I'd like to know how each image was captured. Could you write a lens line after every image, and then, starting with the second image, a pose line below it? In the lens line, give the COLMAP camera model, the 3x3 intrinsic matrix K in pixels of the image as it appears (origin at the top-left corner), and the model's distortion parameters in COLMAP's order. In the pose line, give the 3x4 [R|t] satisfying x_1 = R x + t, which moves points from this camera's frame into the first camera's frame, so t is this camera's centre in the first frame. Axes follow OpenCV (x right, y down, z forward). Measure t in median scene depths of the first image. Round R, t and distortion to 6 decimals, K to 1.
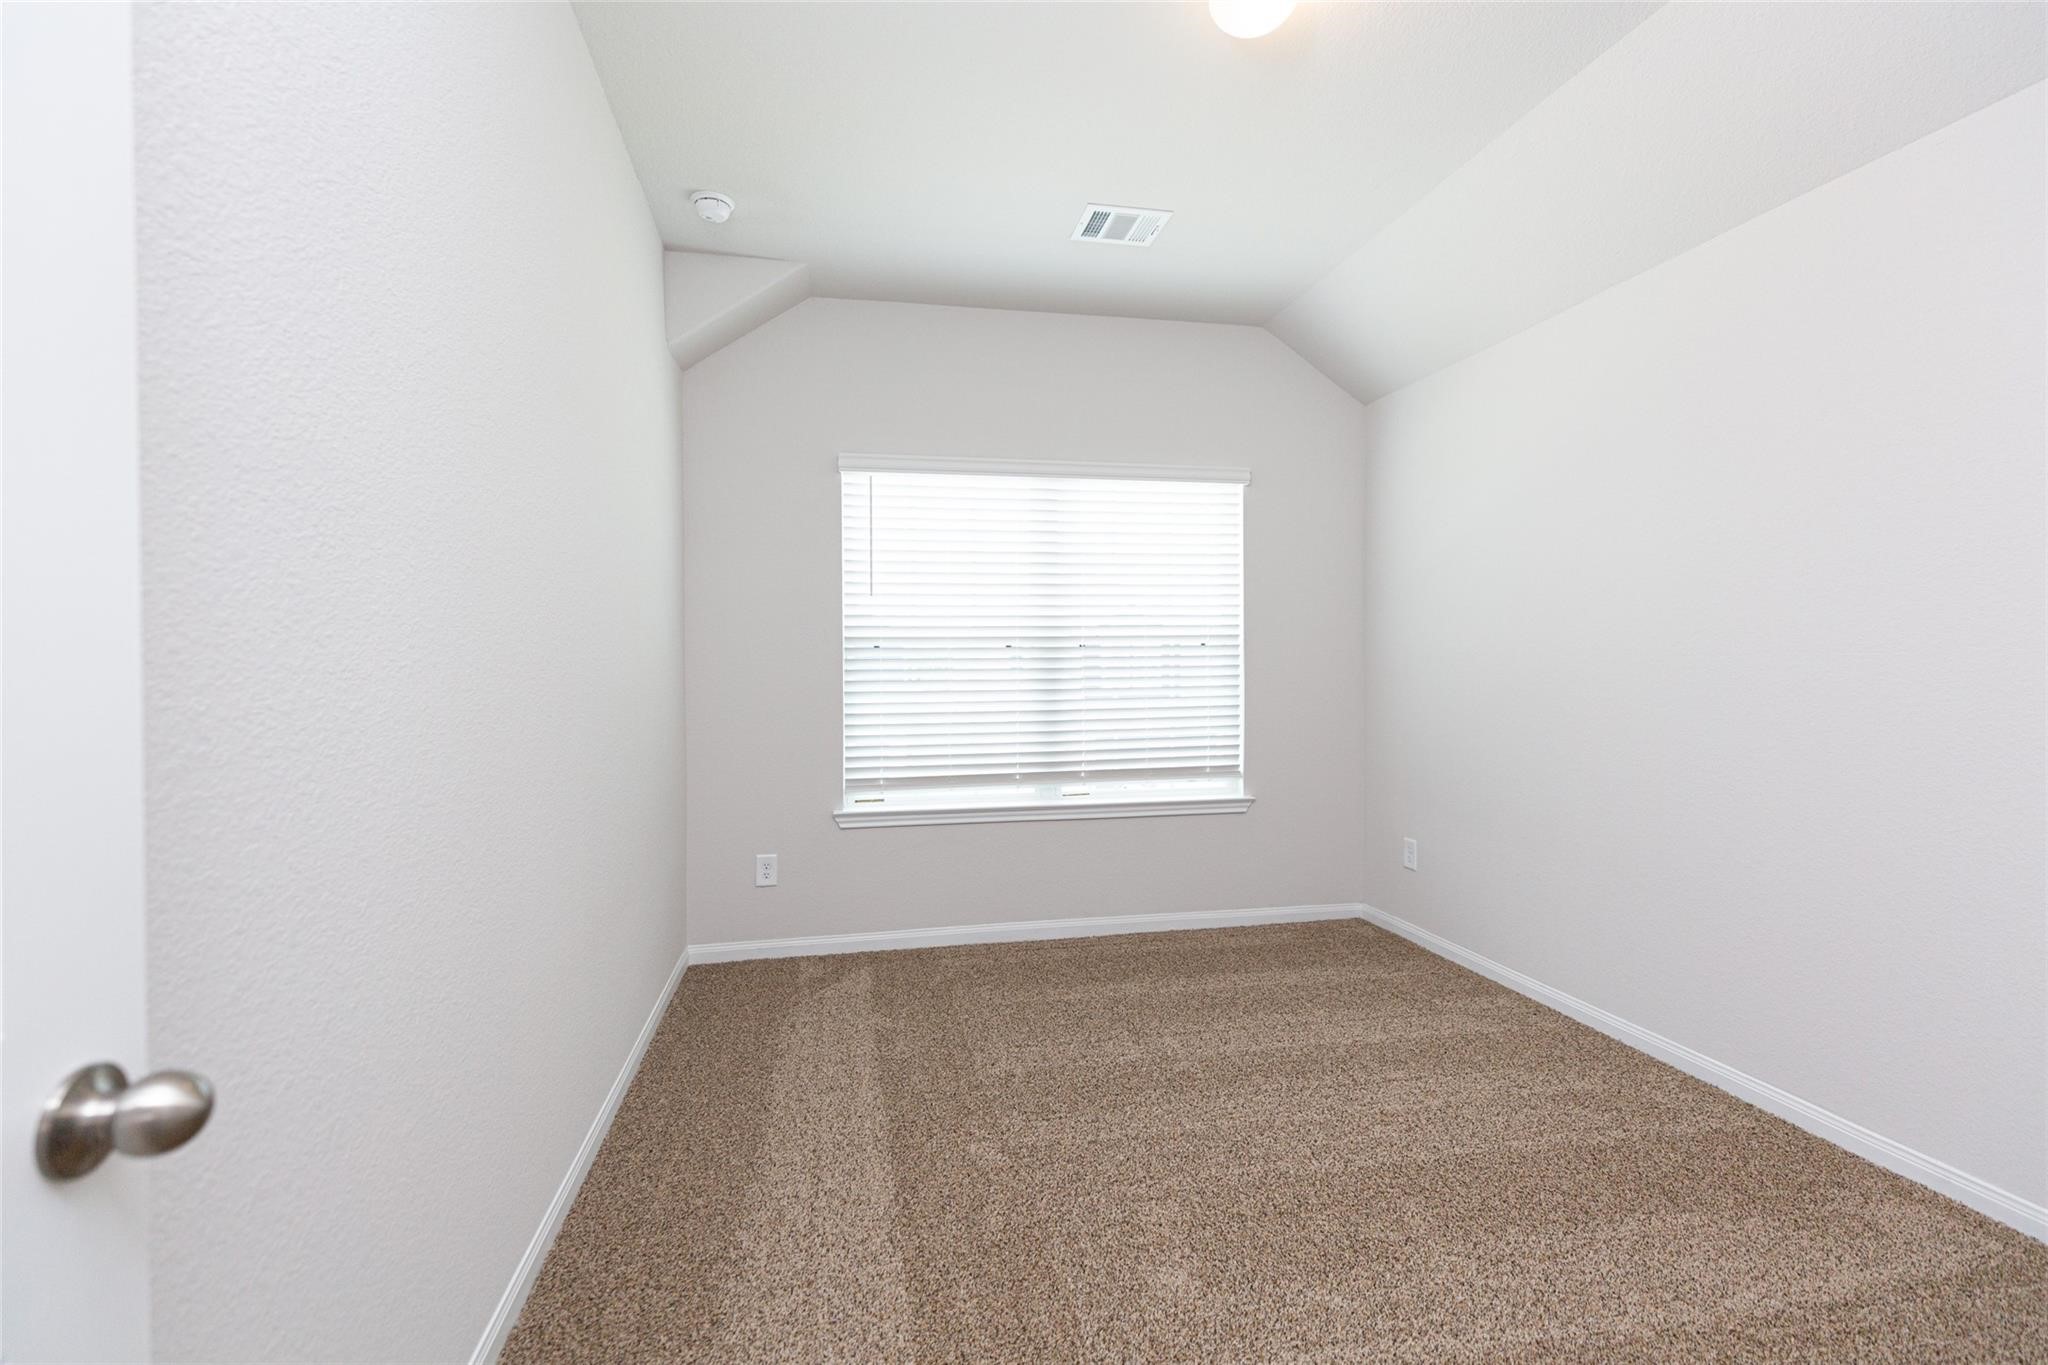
lens RADIAL K [[919.0, 0, 1017.9], [0, 919.0, 672.4], [0, 0, 1]] dist [0.005530, -0.001224]
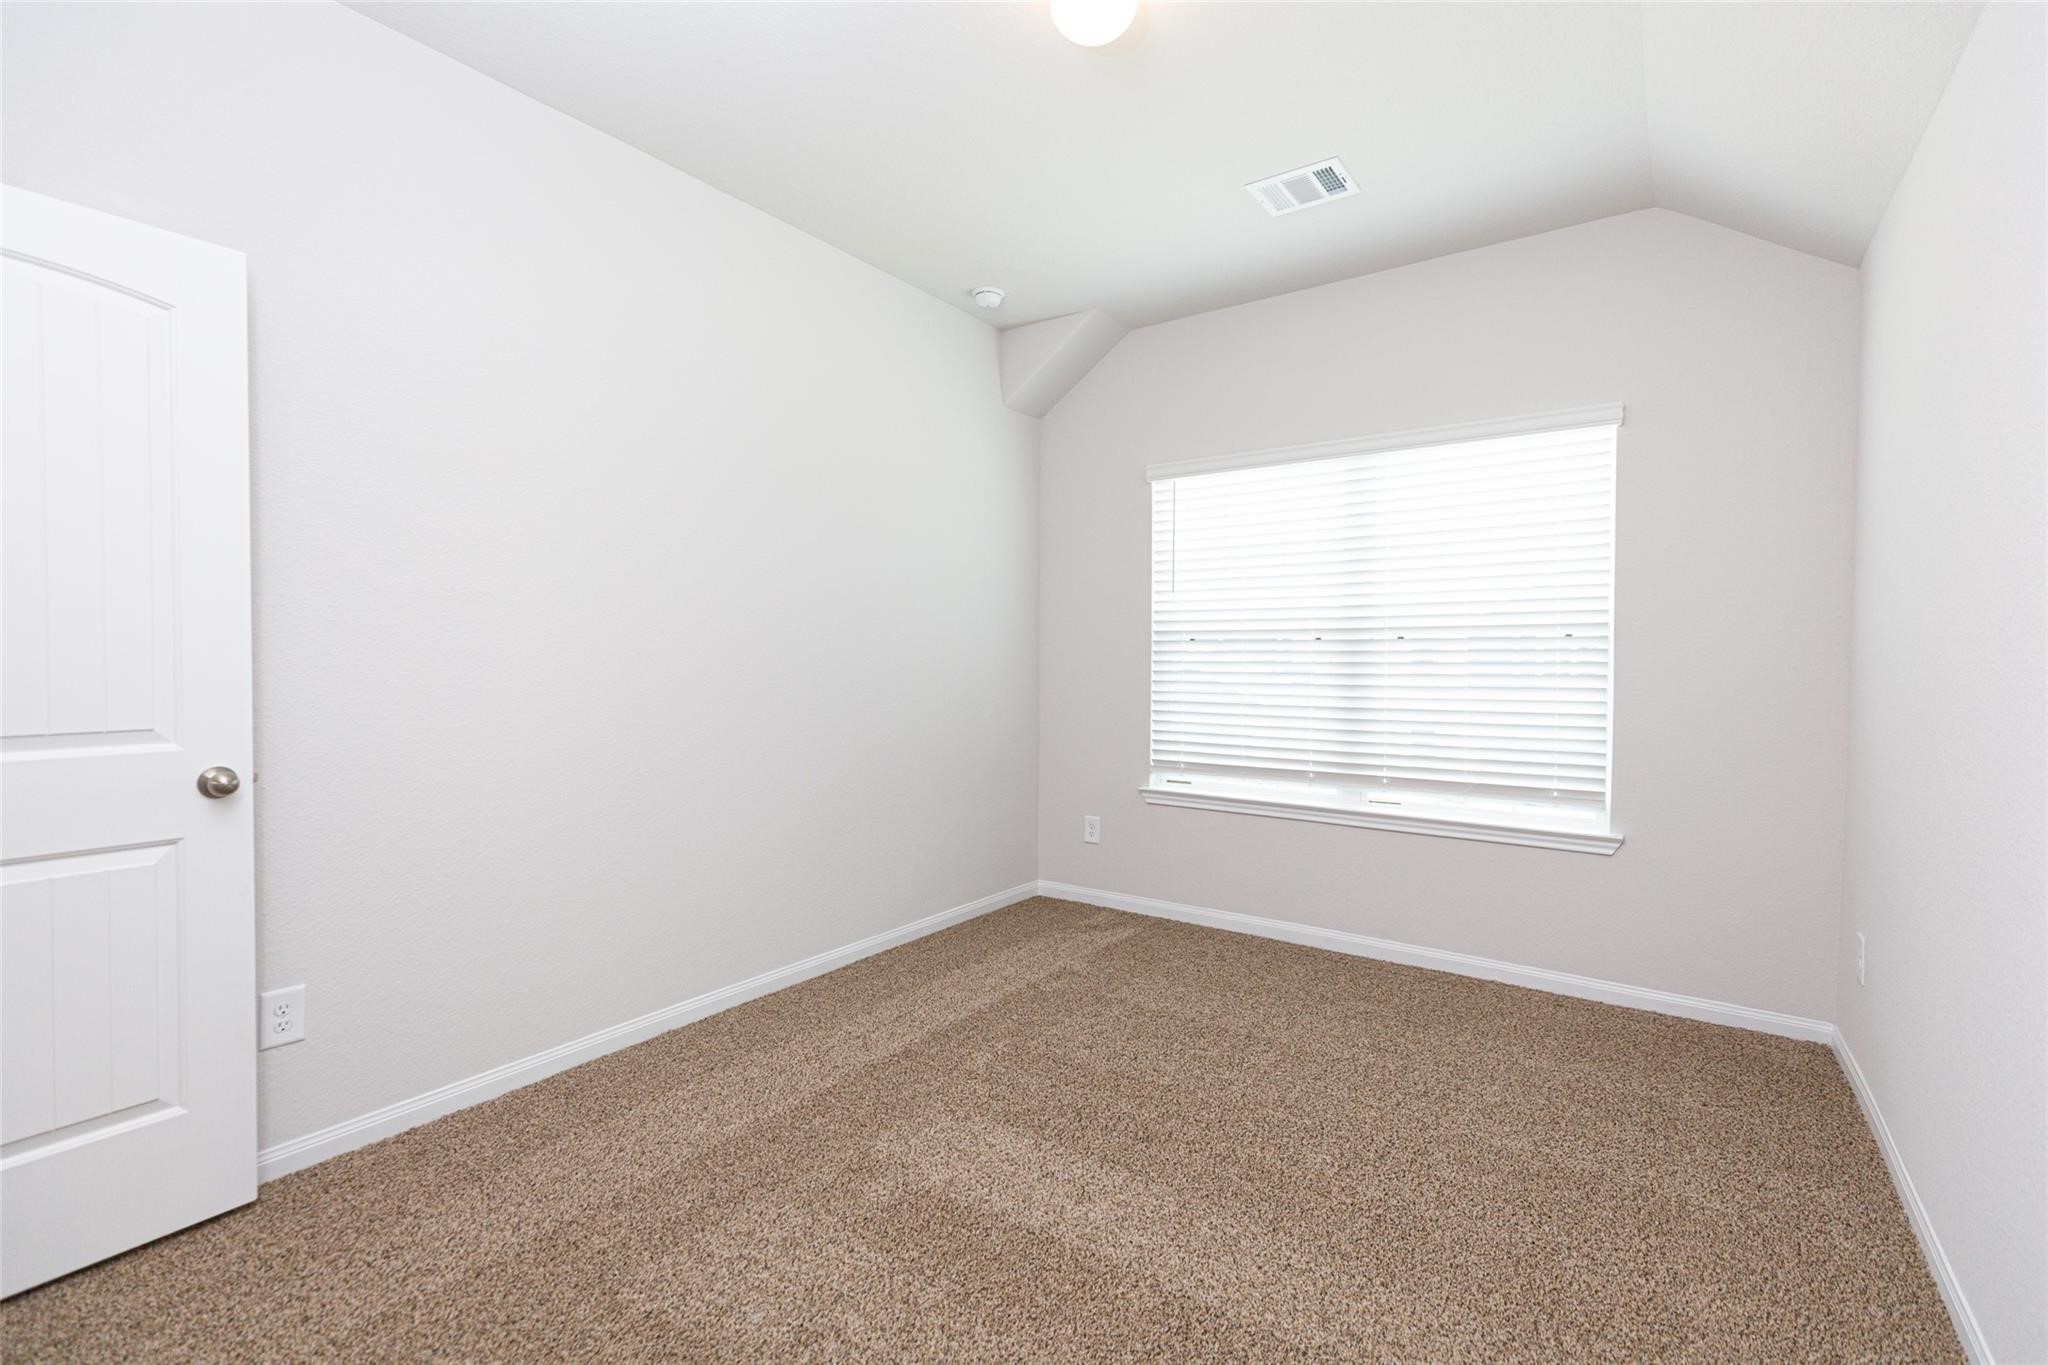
lens RADIAL K [[919.0, 0, 1008.3], [0, 919.0, 671.6], [0, 0, 1]] dist [0.005530, -0.001224]
pose [[0.676134, 0.024515, -0.736371, 0.505953], [-0.016876, 0.999699, 0.017787, -0.006114], [0.736585, 0.000401, 0.676345, 0.121884]]
